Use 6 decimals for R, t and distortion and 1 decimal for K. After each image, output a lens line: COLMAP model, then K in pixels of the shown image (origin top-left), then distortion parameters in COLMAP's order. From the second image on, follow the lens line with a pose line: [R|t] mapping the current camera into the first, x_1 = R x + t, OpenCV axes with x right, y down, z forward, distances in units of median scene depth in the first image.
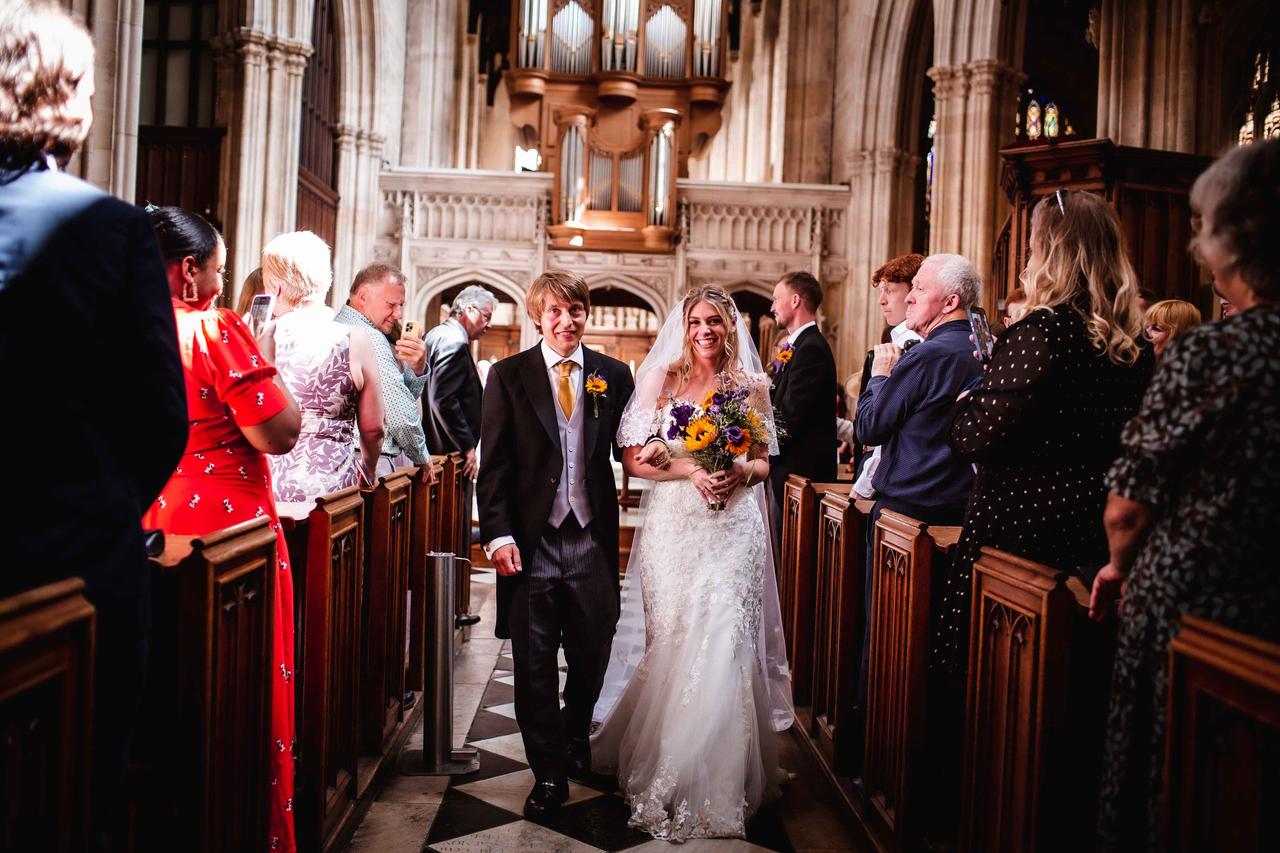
lens RADIAL K [[3318.0, 0, 640.0], [0, 3318.0, 426.5], [0, 0, 1]] dist [-0.641059, 6.432704]
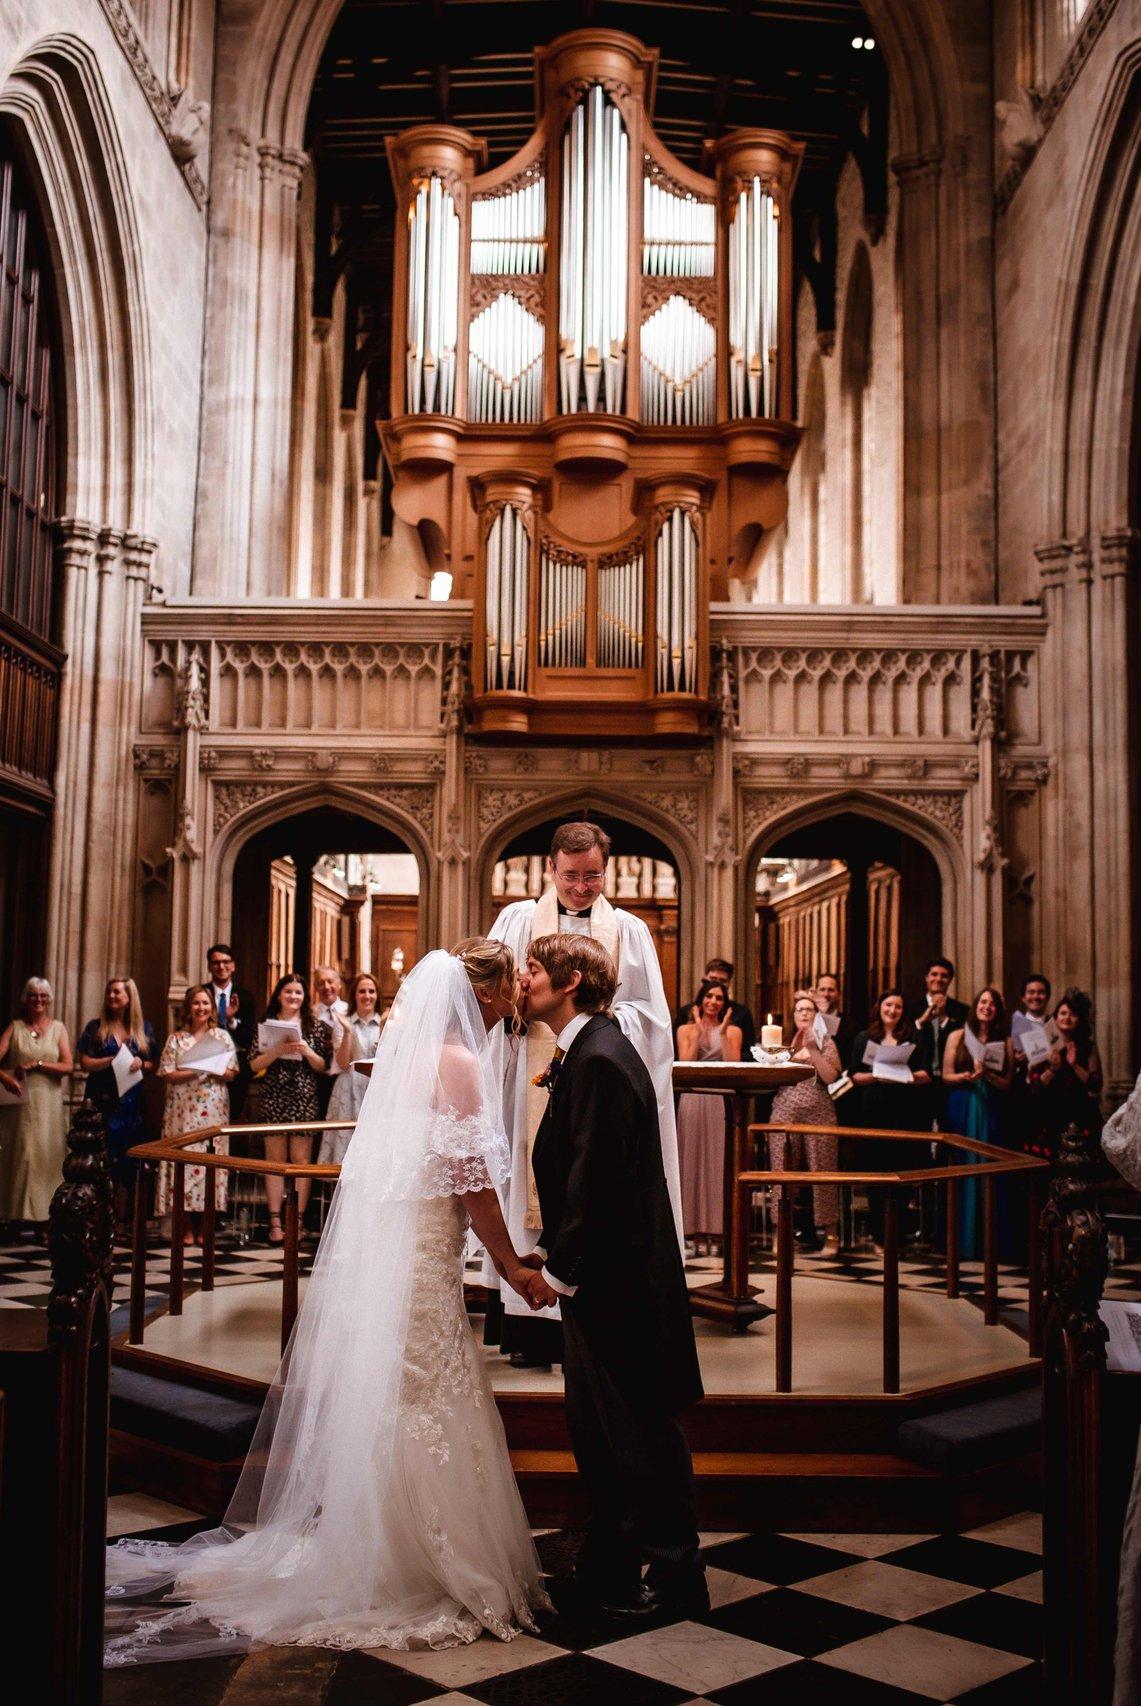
lens RADIAL K [[4422.3, 0, 570.5], [0, 4422.3, 853.0], [0, 0, 1]] dist [-0.641059, 6.432704]
pose [[0.999535, -0.026724, -0.014666, -0.001603], [0.026111, 0.998837, -0.040541, -0.007841], [0.015732, 0.040139, 0.999070, 0.304535]]
